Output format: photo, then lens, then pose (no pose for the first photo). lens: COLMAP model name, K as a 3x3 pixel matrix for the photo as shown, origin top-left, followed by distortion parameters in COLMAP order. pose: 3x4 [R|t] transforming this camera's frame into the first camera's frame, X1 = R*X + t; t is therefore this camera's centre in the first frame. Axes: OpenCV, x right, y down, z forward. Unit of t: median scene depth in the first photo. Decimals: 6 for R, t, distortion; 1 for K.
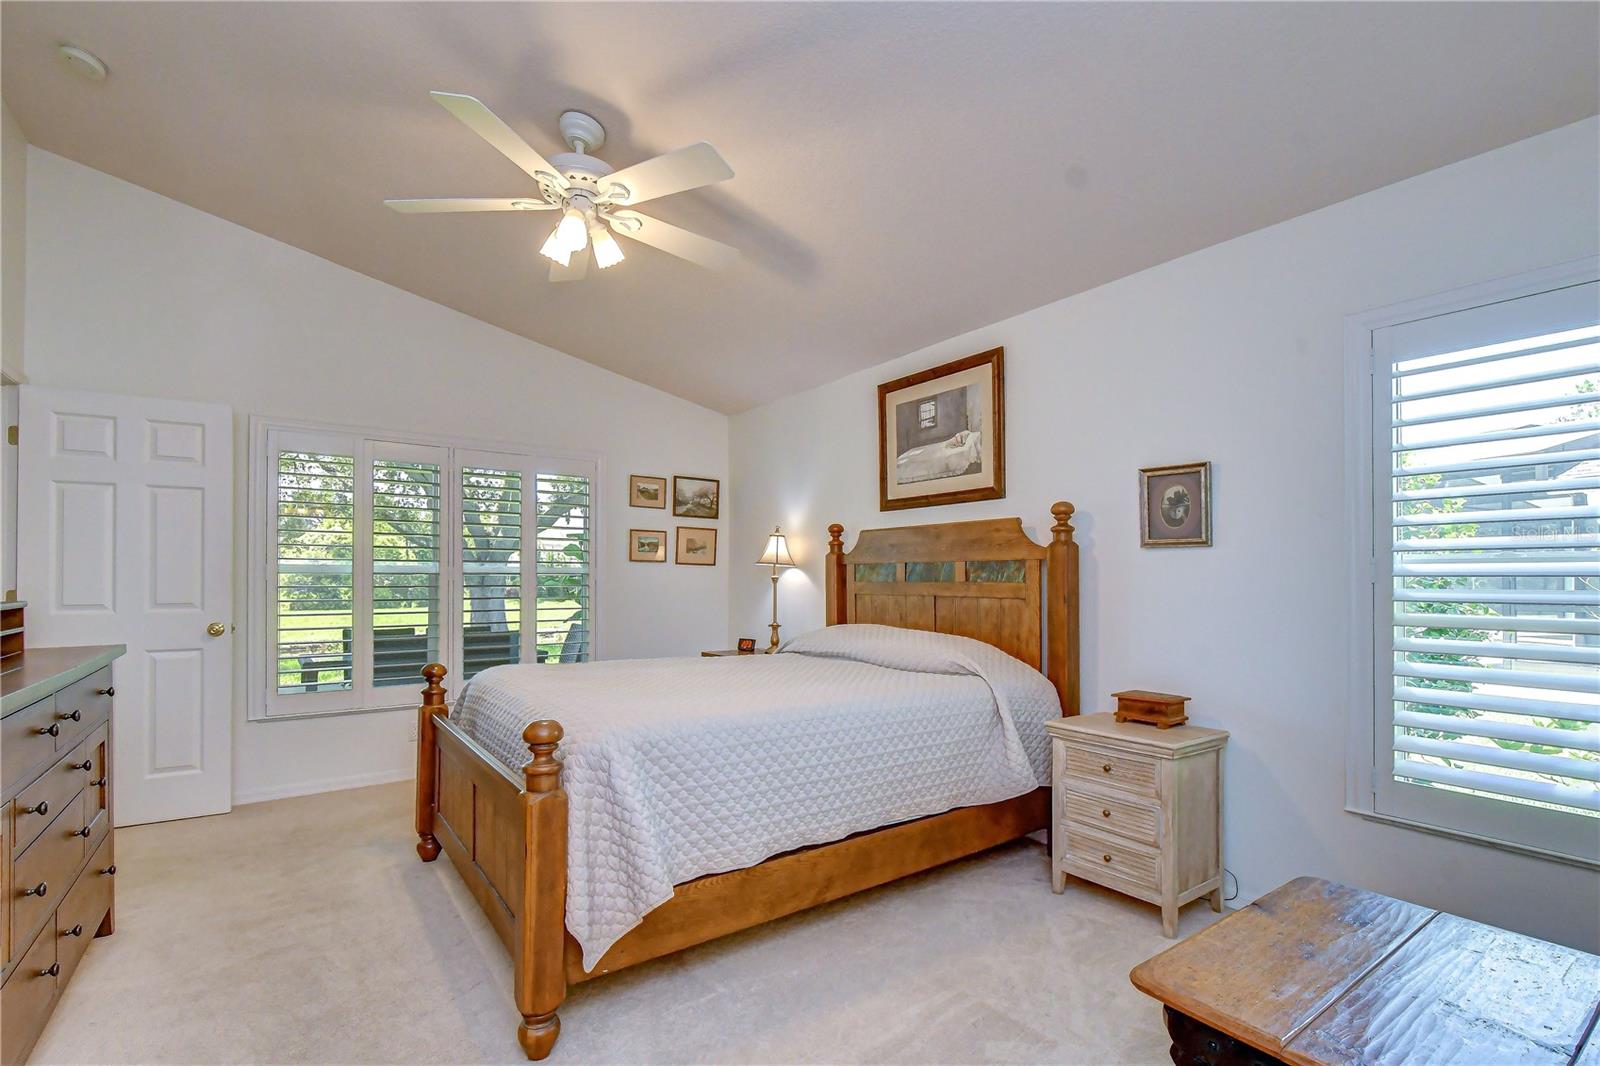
lens RADIAL K [[780.3, 0, 818.5], [0, 780.3, 563.7], [0, 0, 1]] dist [-0.000424, -0.000032]
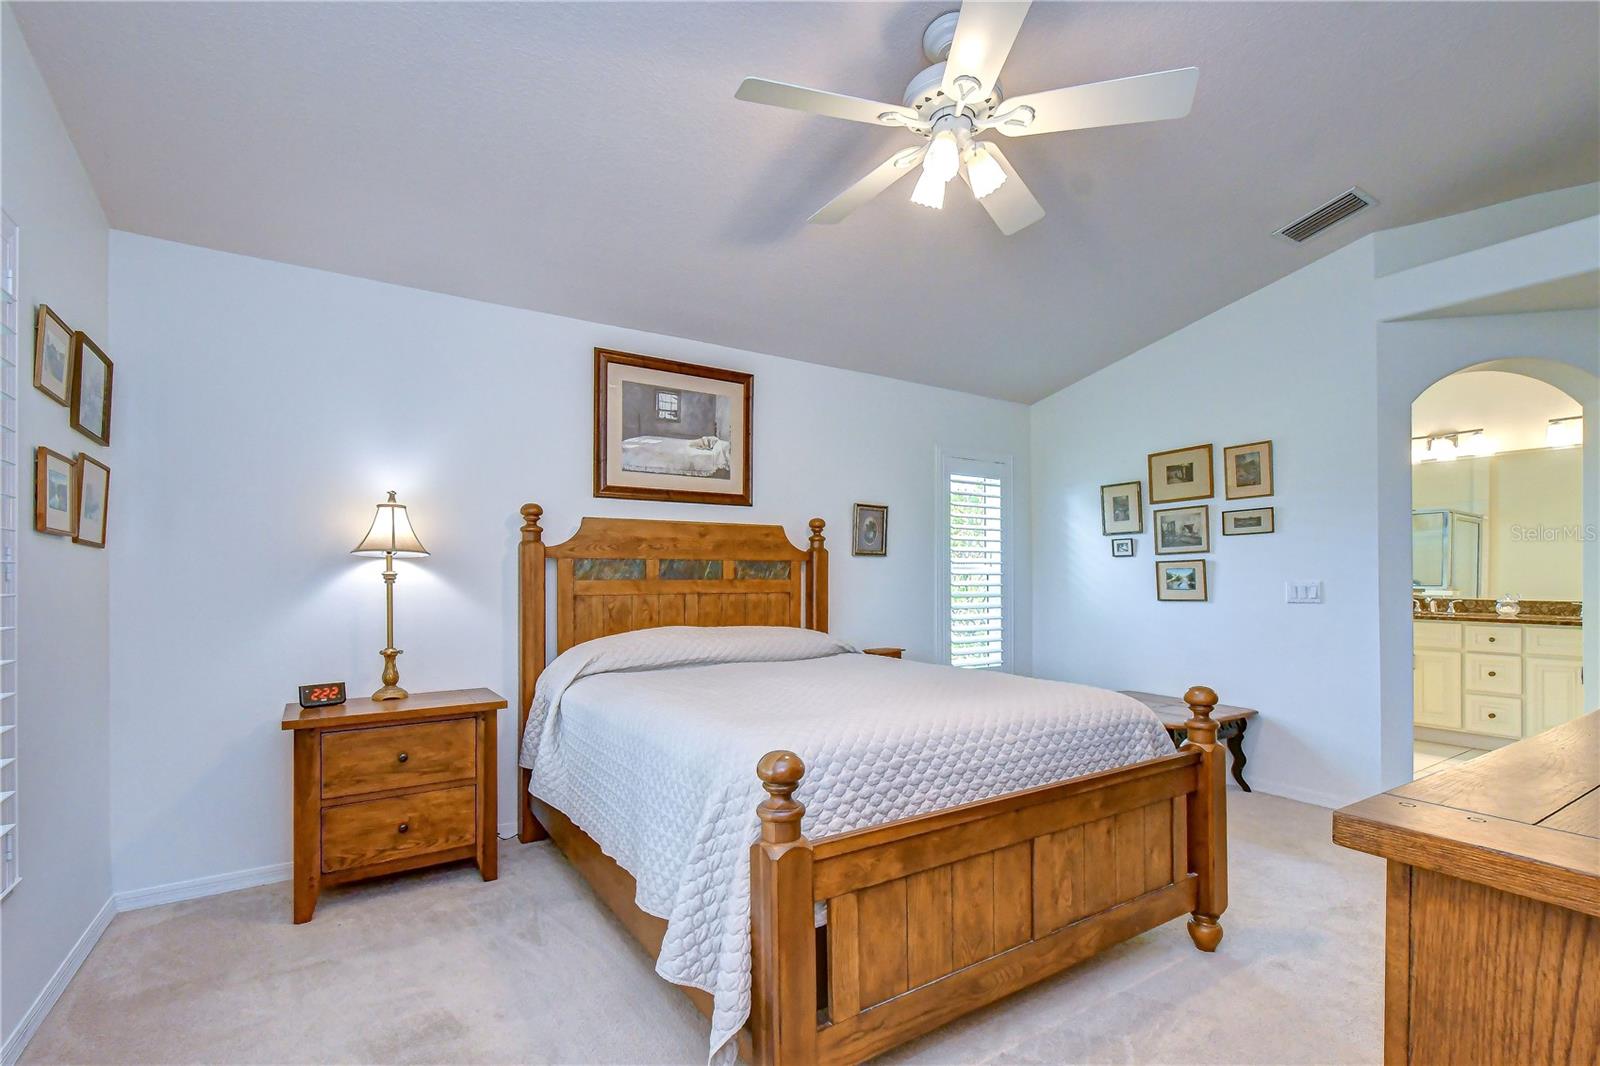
lens RADIAL K [[757.1, 0, 800.3], [0, 757.1, 590.8], [0, 0, 1]] dist [-0.001156, 0.000035]
pose [[0.010893, -0.003021, 0.999936, -0.845112], [-0.005520, 0.999980, 0.003081, 0.035195], [-0.999925, -0.005553, 0.010876, 0.878340]]
